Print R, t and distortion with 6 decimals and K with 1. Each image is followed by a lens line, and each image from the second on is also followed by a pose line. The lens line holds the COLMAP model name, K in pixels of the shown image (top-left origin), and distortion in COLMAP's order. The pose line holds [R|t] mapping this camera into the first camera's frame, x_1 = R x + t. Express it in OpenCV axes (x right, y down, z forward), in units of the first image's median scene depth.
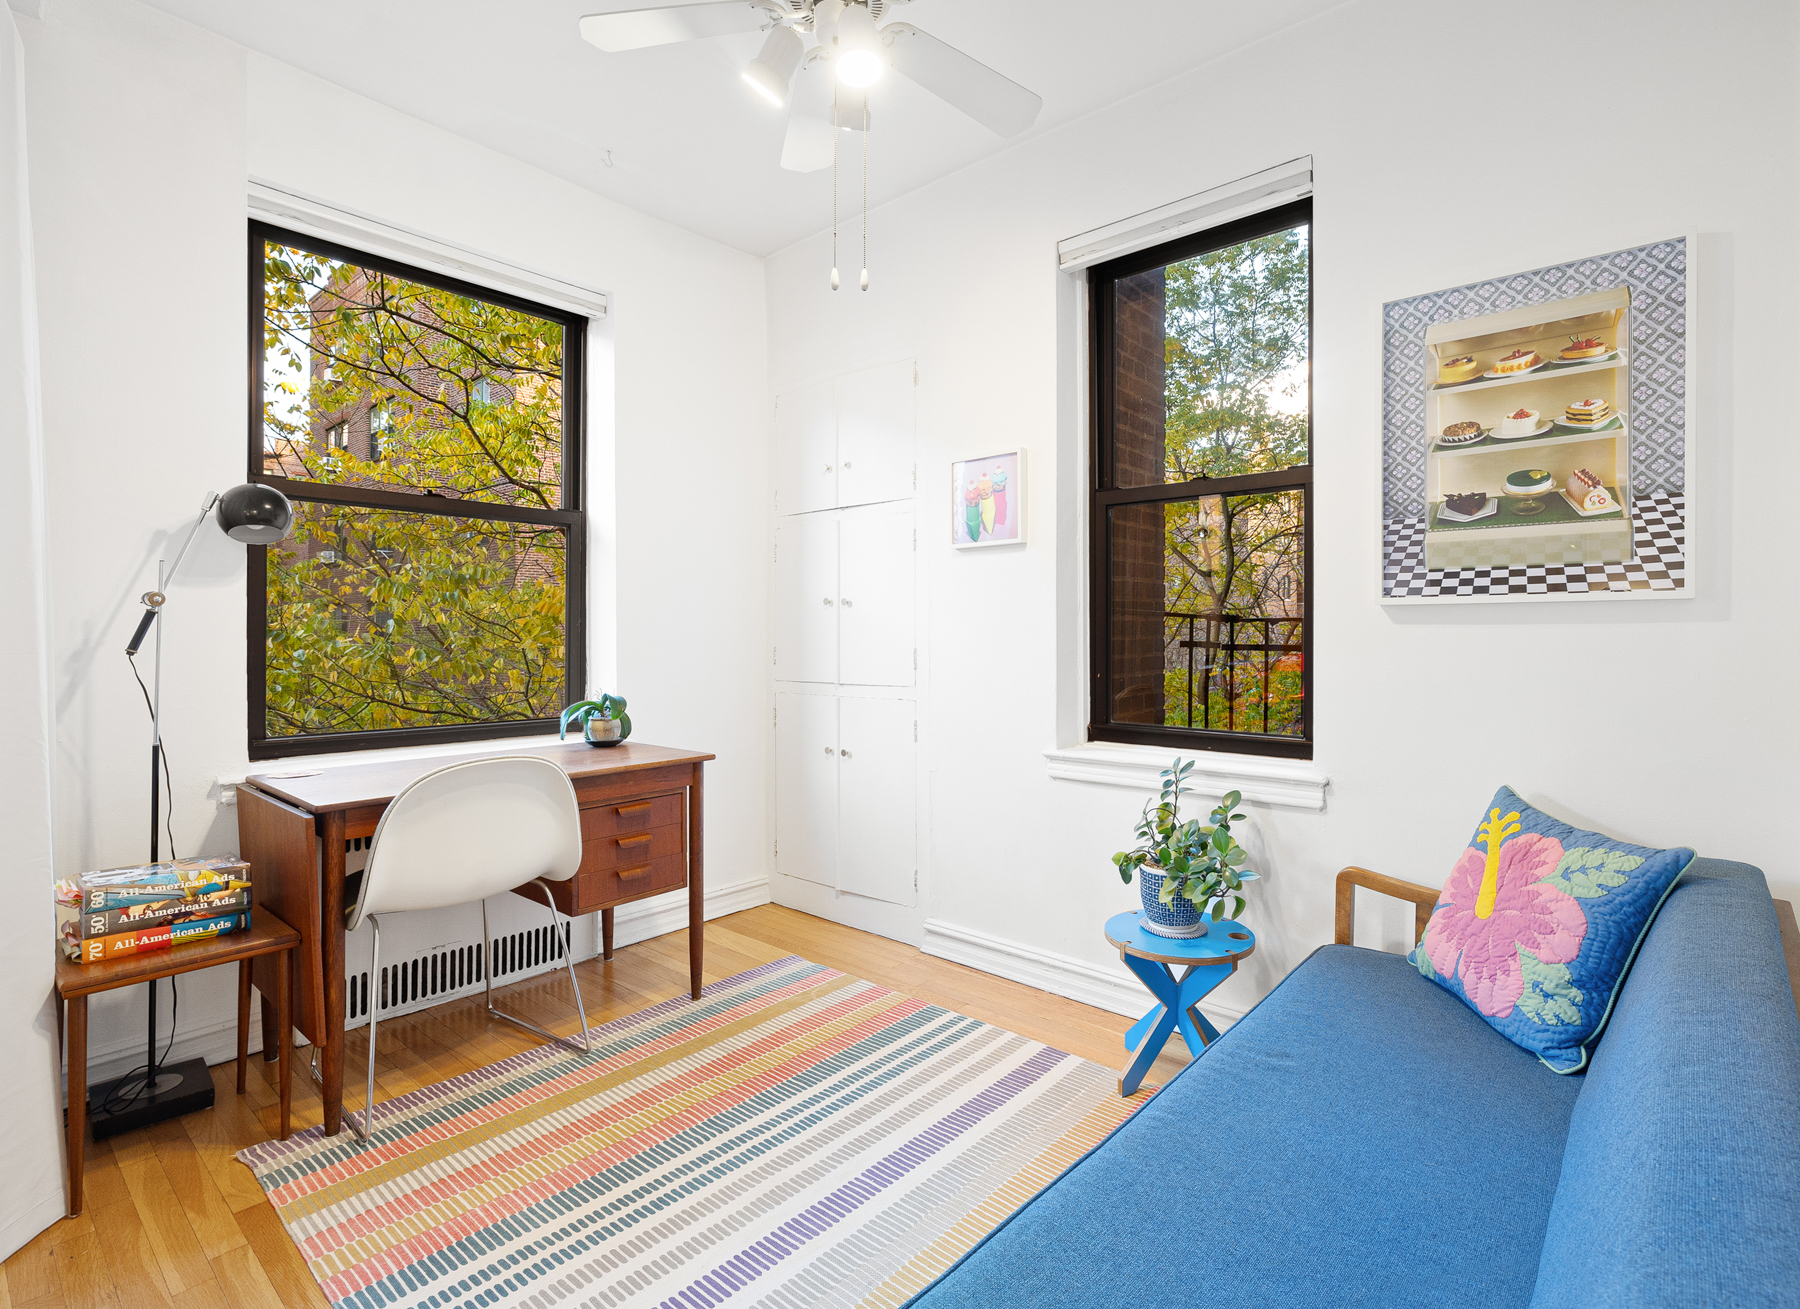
lens RADIAL K [[906.5, 0, 946.9], [0, 906.5, 627.4], [0, 0, 1]] dist [-0.001068, -0.000243]
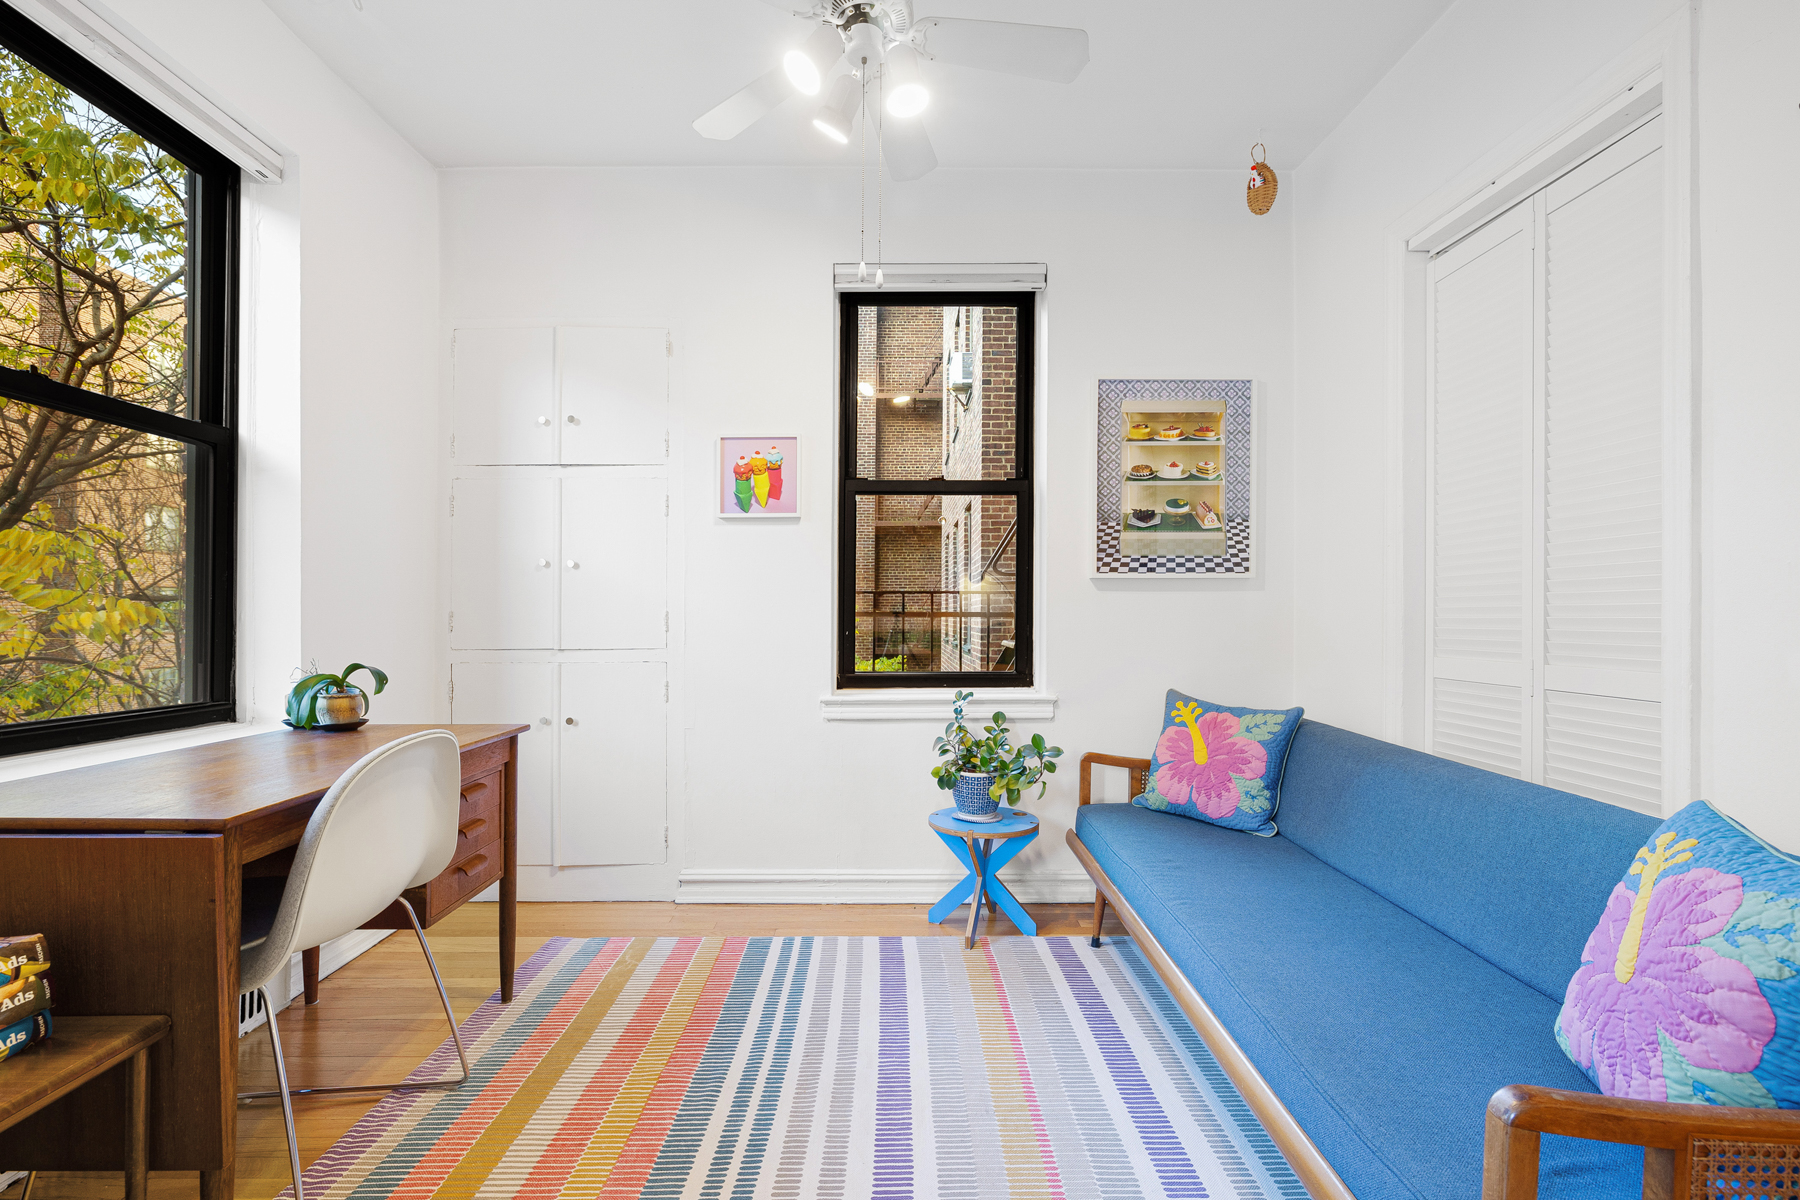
lens RADIAL K [[821.2, 0, 930.3], [0, 821.2, 610.2], [0, 0, 1]] dist [-0.002690, 0.000241]
pose [[0.748747, 0.004341, 0.662842, -0.608339], [-0.005262, 0.999986, -0.000604, 0.029921], [-0.662835, -0.003036, 0.748759, 0.149452]]
